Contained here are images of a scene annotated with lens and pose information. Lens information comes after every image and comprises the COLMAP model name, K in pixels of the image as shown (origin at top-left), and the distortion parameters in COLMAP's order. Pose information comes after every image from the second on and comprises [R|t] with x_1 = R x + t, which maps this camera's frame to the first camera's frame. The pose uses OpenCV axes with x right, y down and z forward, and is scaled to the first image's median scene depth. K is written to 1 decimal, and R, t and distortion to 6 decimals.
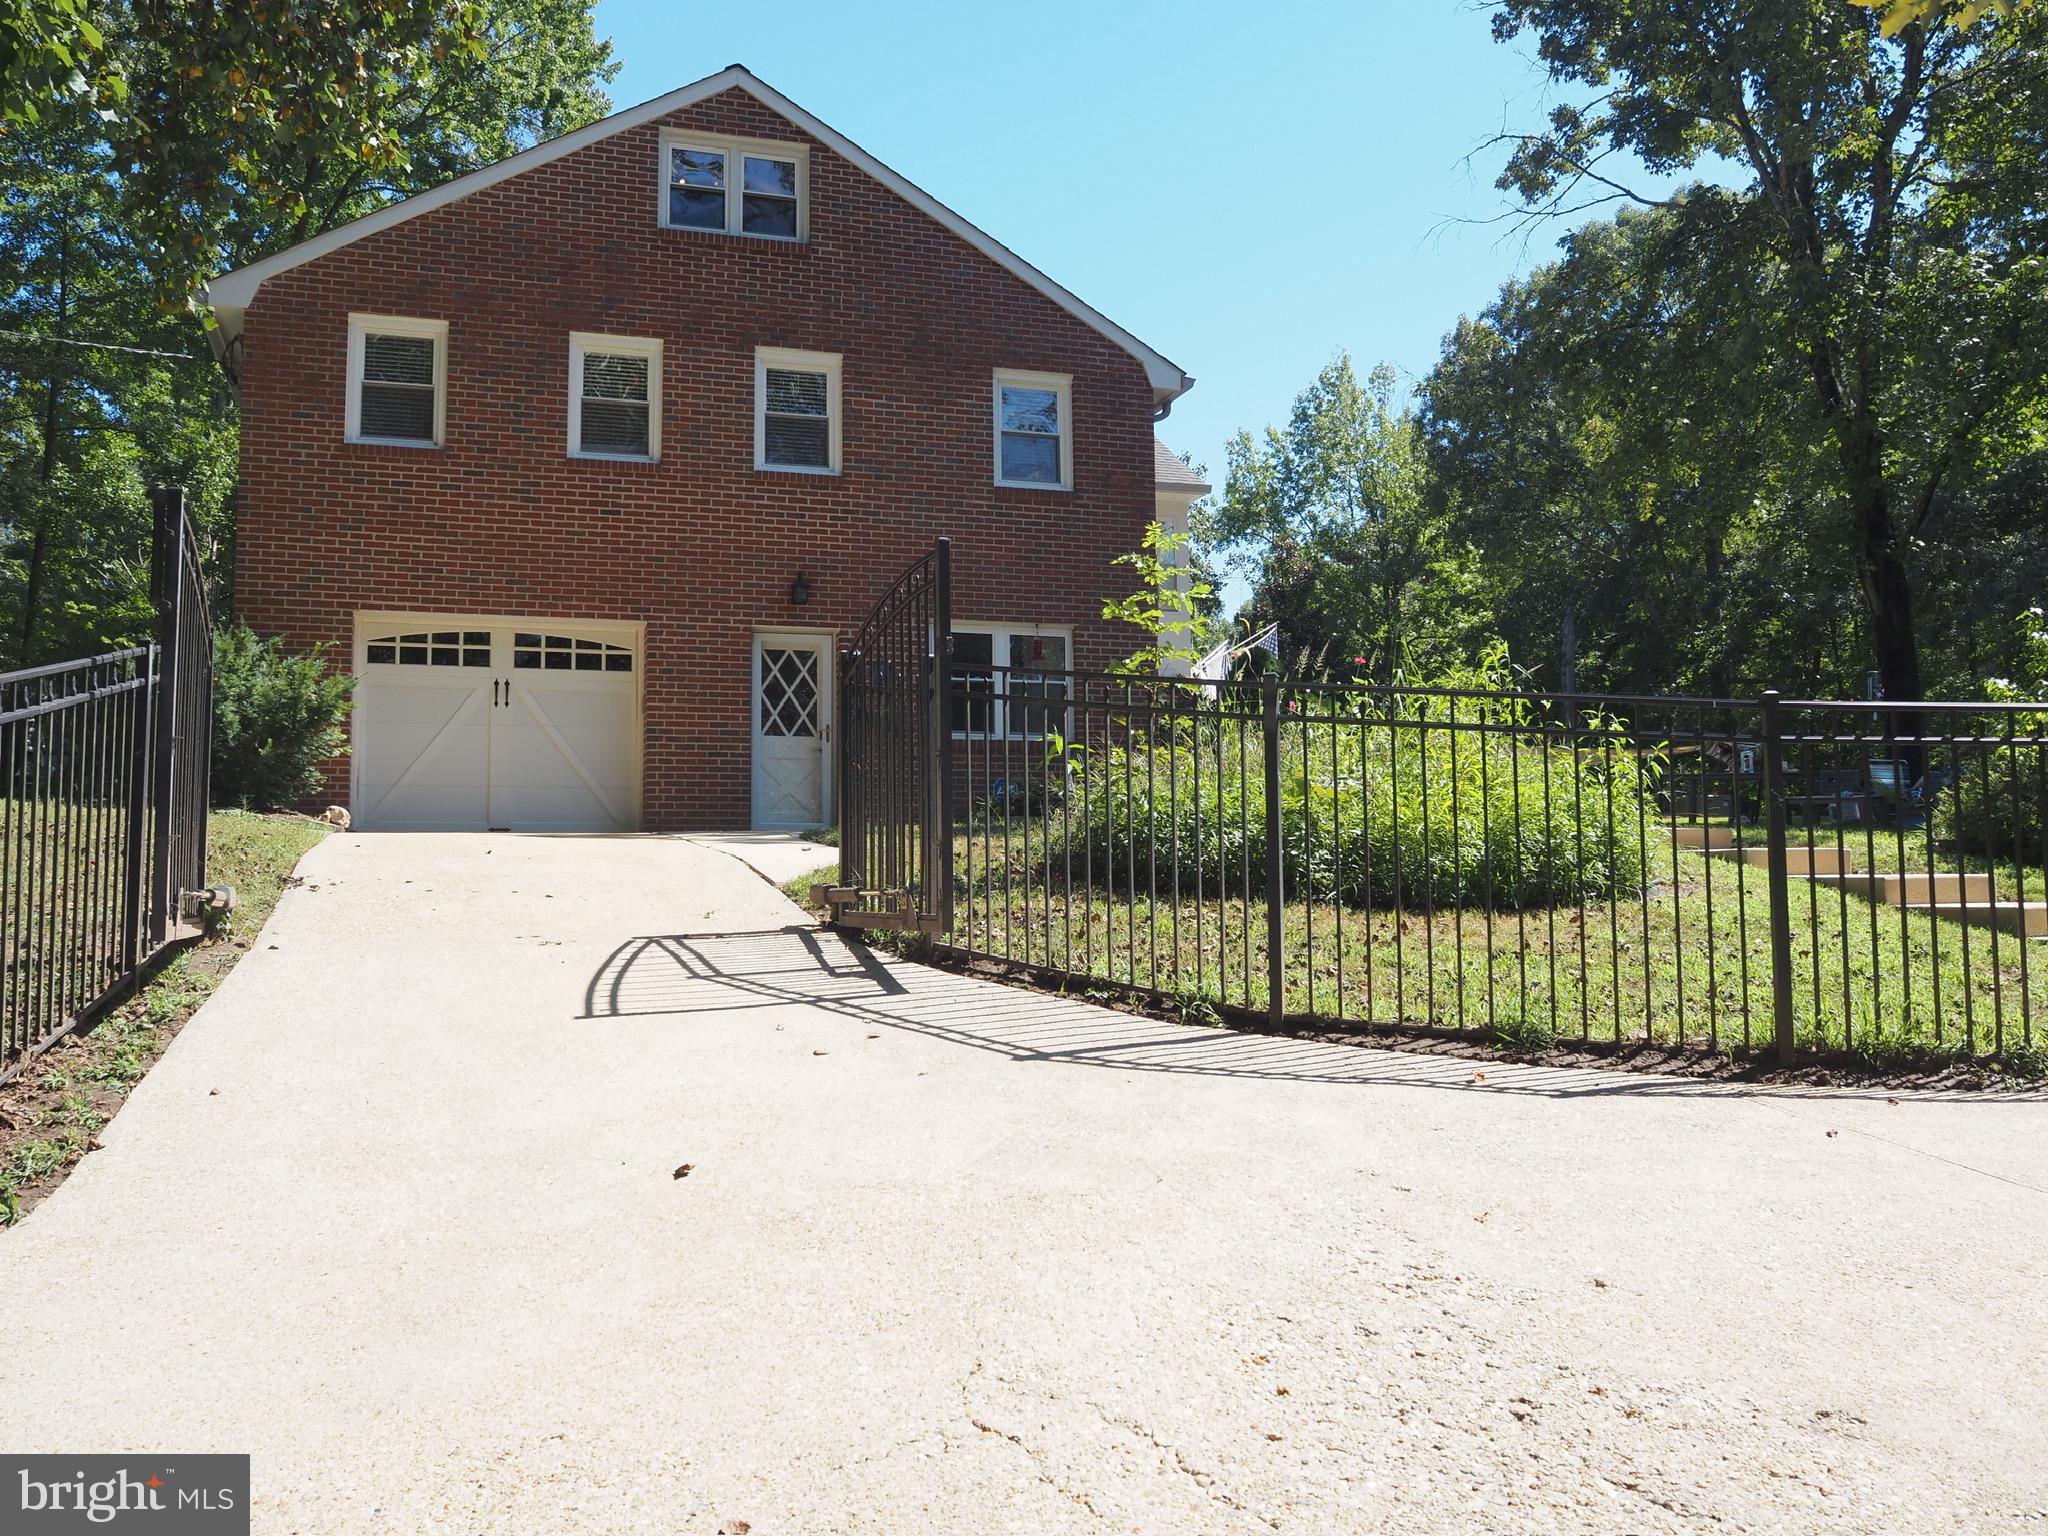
lens RADIAL K [[1732.1, 0, 1024.0], [0, 1732.1, 768.0], [0, 0, 1]] dist [-0.054168, 0.017988]
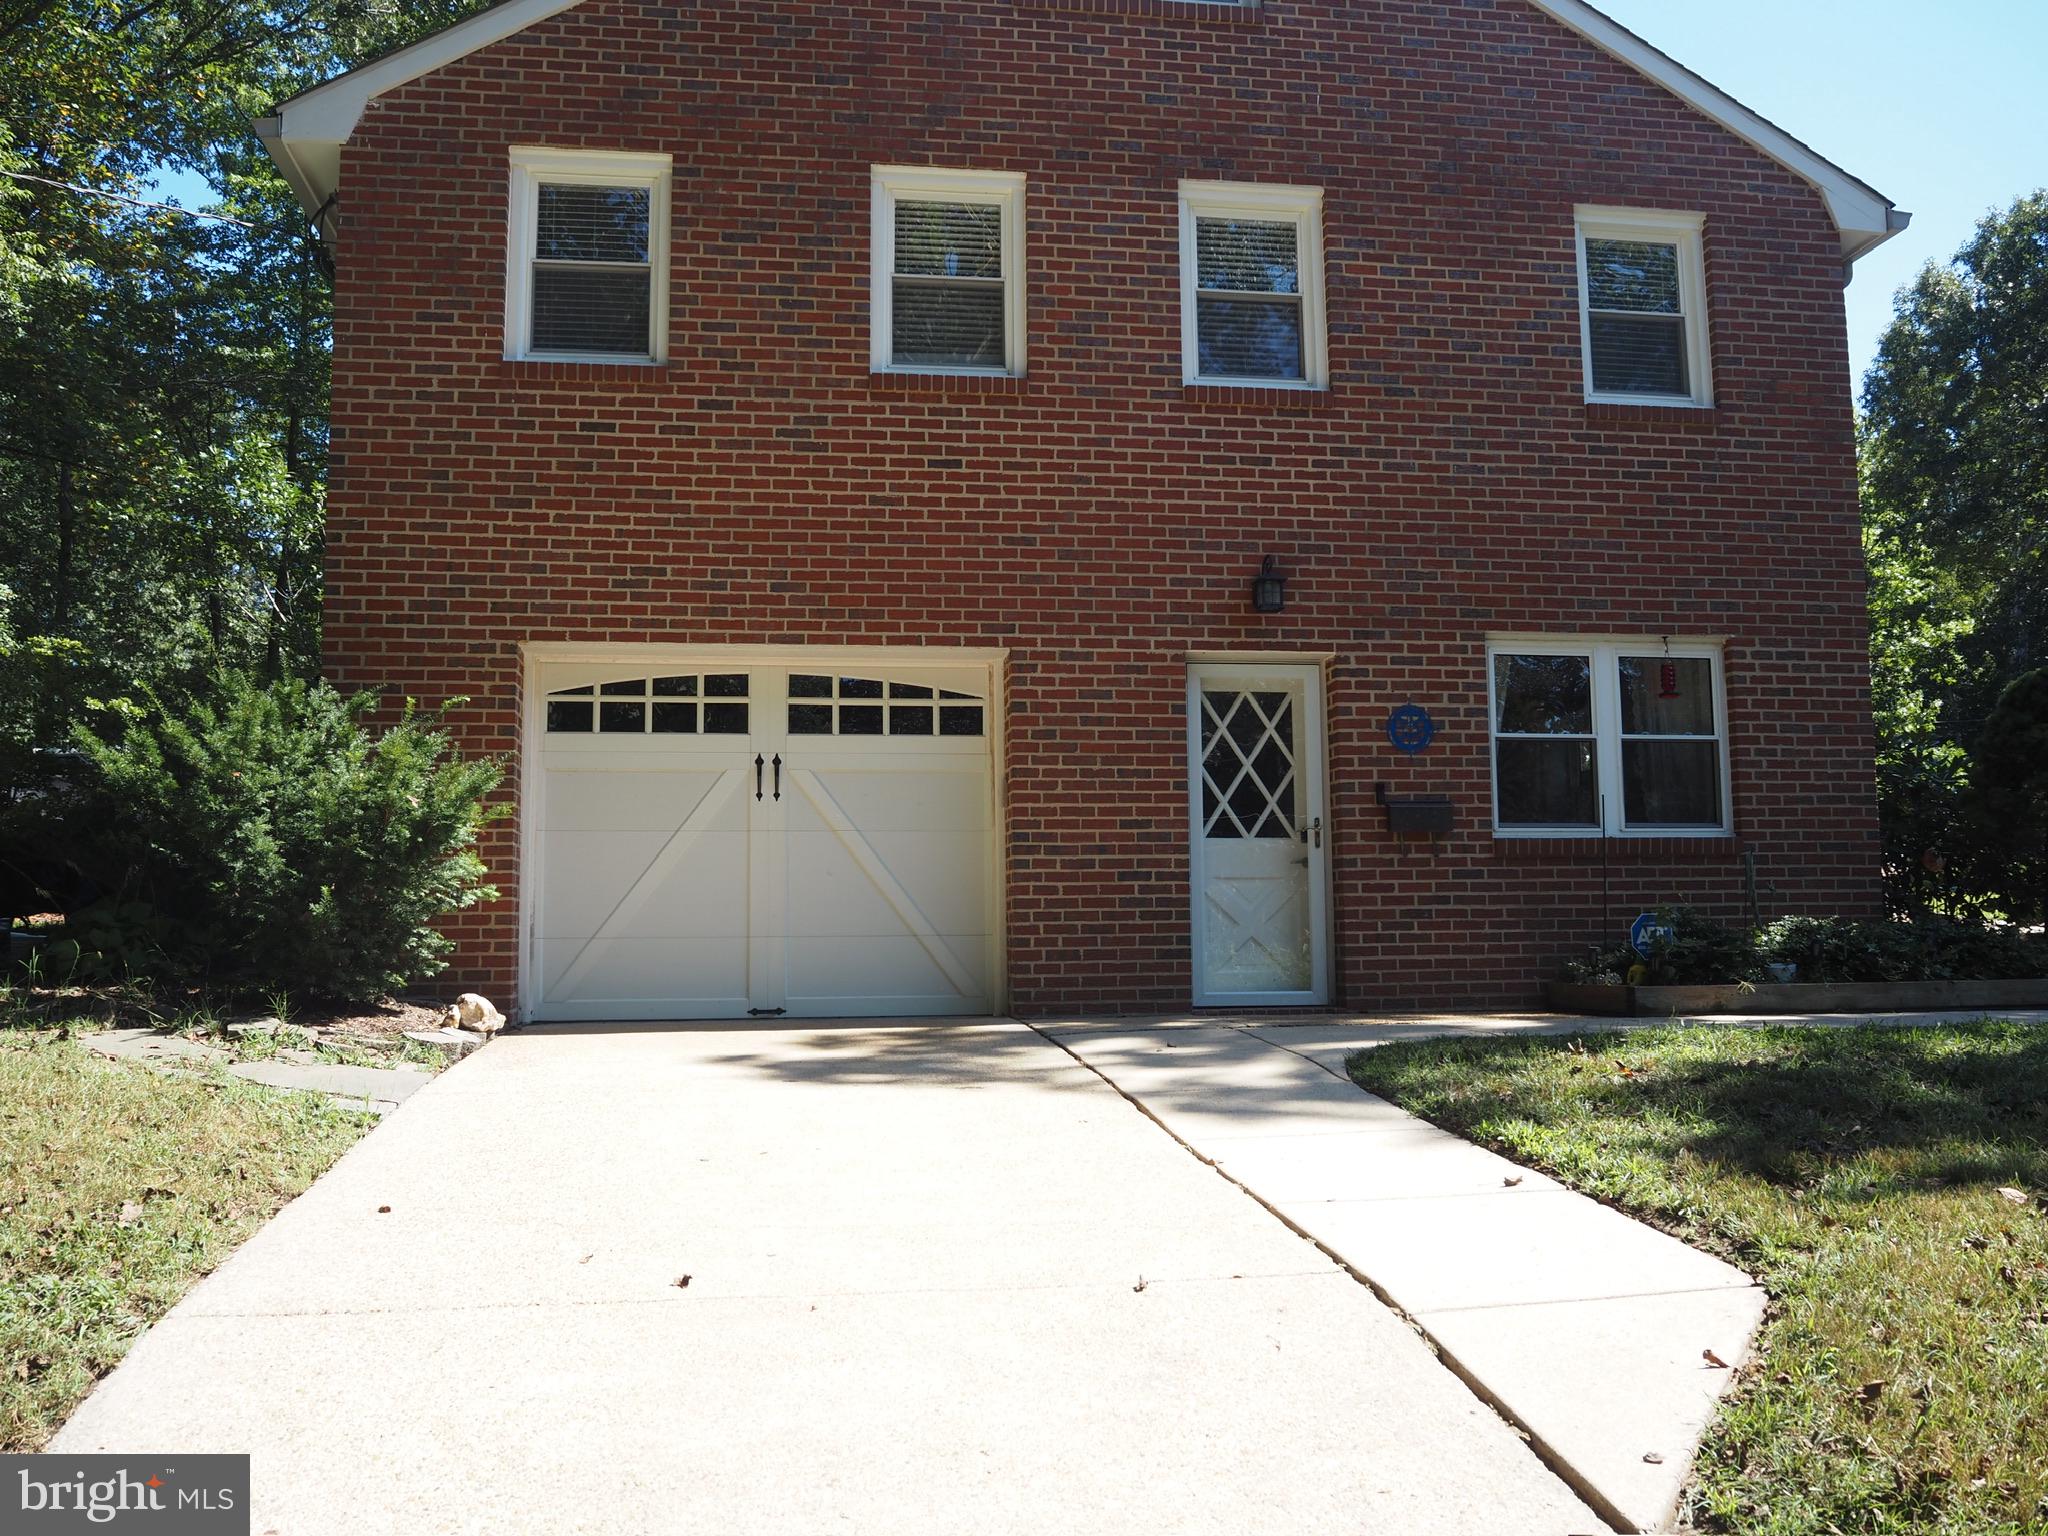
lens RADIAL K [[1732.1, 0, 1024.0], [0, 1732.1, 768.0], [0, 0, 1]] dist [-0.054168, 0.017988]
pose [[0.985752, -0.019467, -0.167074, -0.117924], [0.015636, 0.999584, -0.024216, -0.030893], [0.167476, 0.021259, 0.985647, 0.431718]]
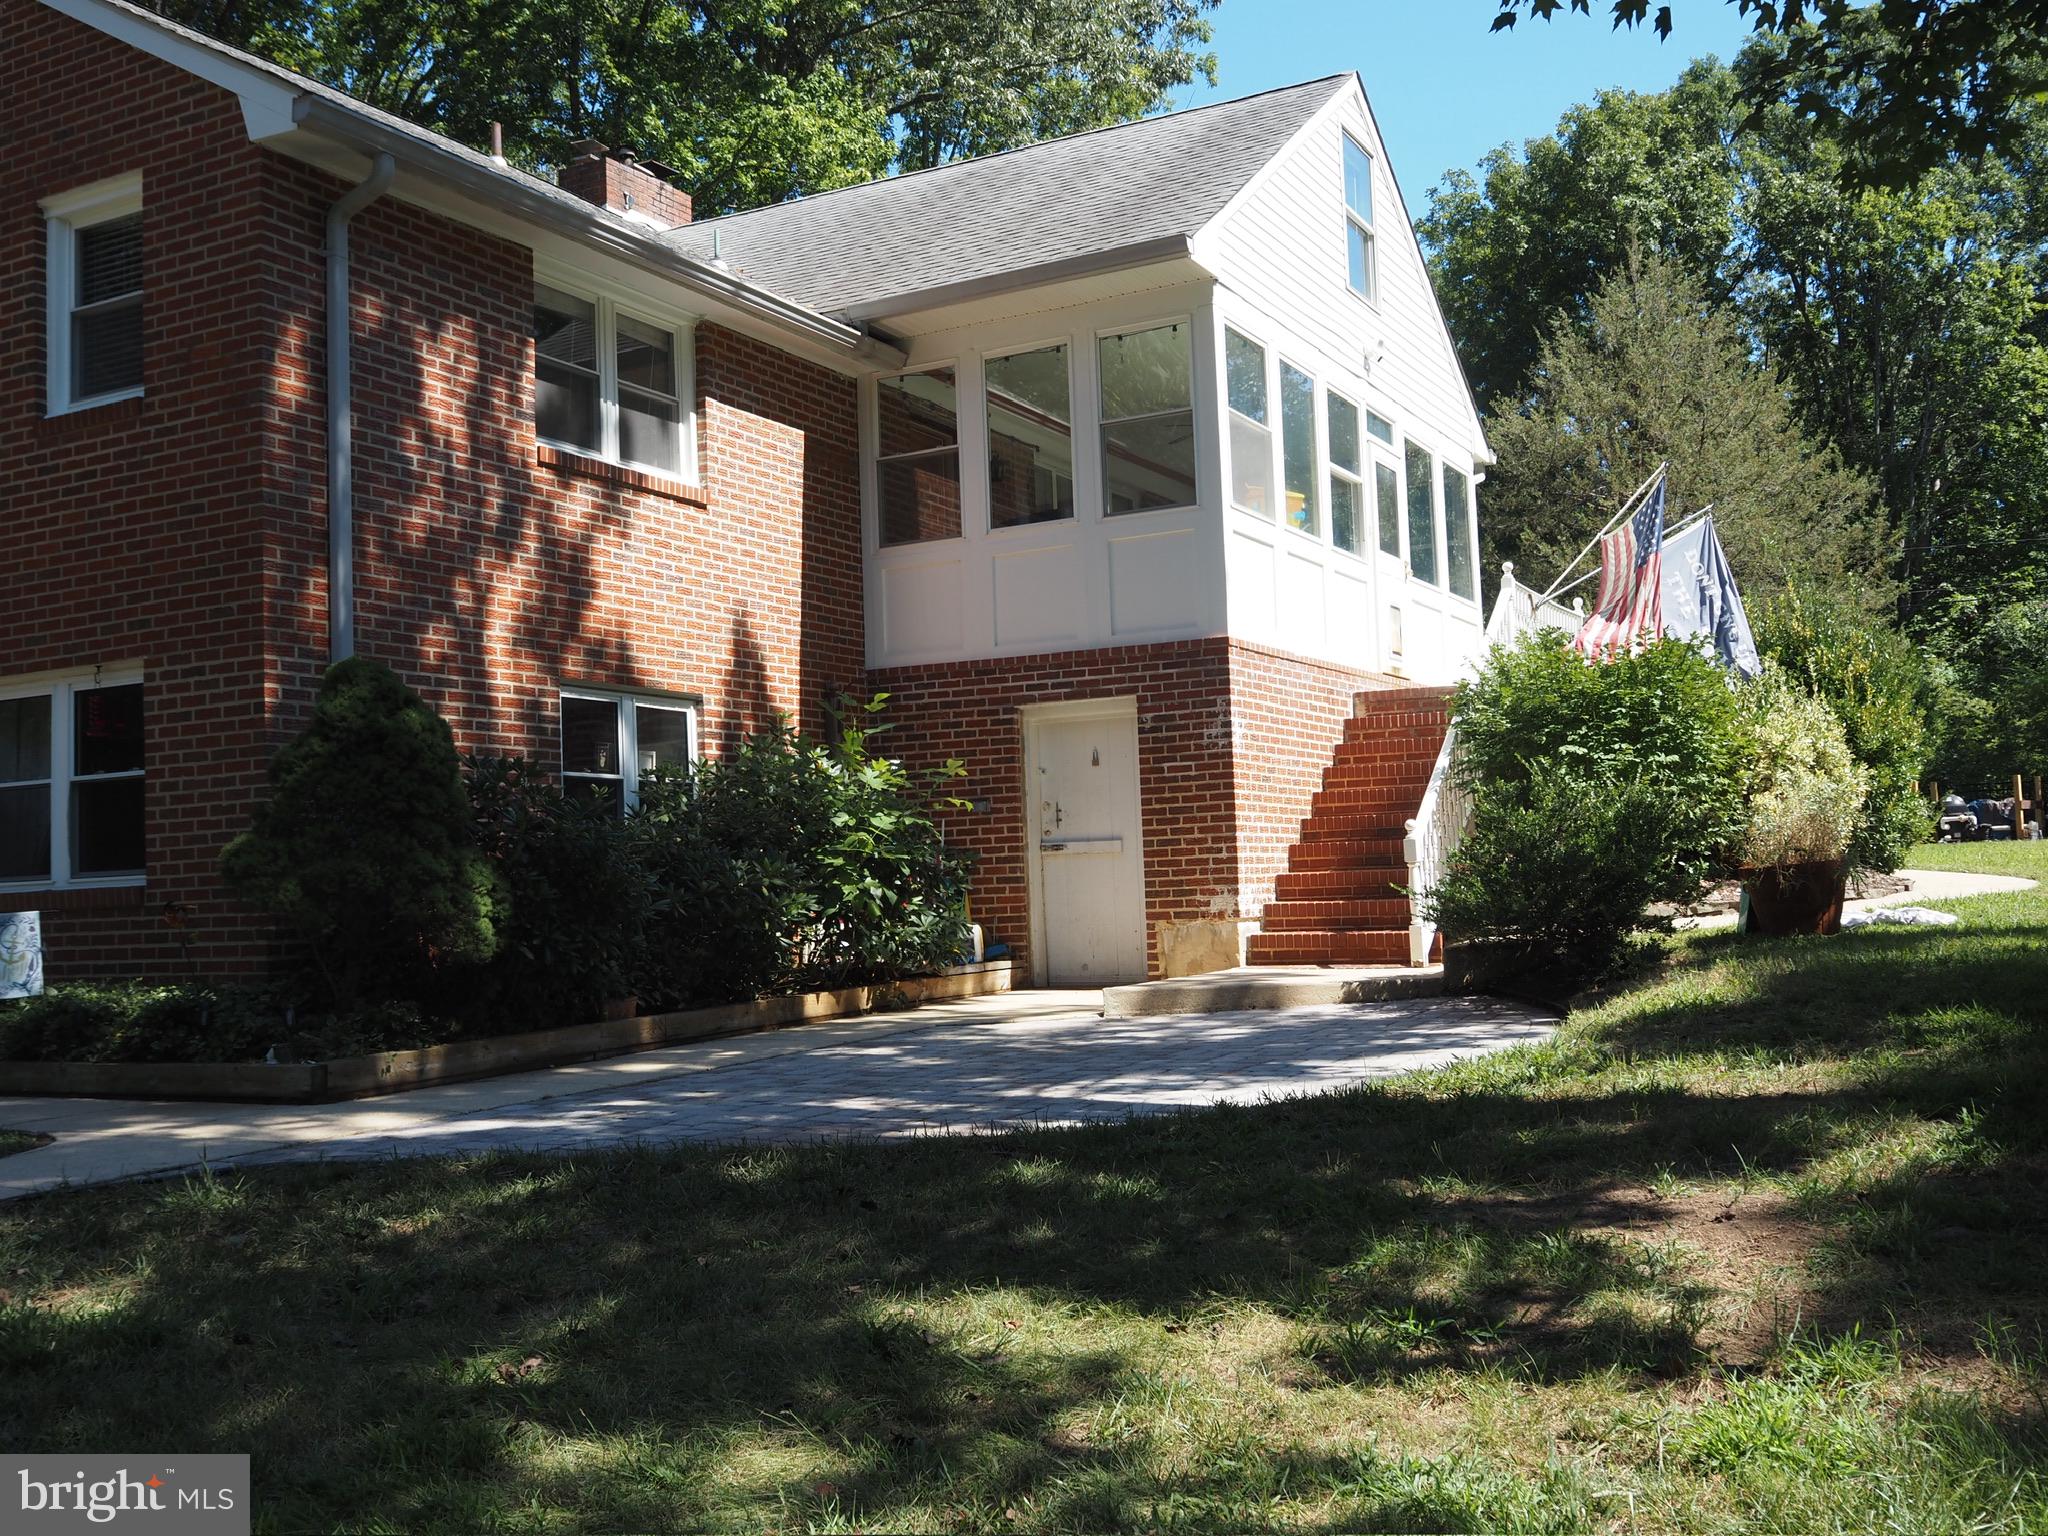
lens RADIAL K [[2027.7, 0, 1024.0], [0, 2027.7, 768.0], [0, 0, 1]] dist [-0.022045, 0.005442]
pose [[0.689188, -0.066876, -0.721490, 0.695073], [0.088740, 0.996026, -0.007556, -0.024324], [0.719128, -0.058817, 0.692384, 0.841158]]
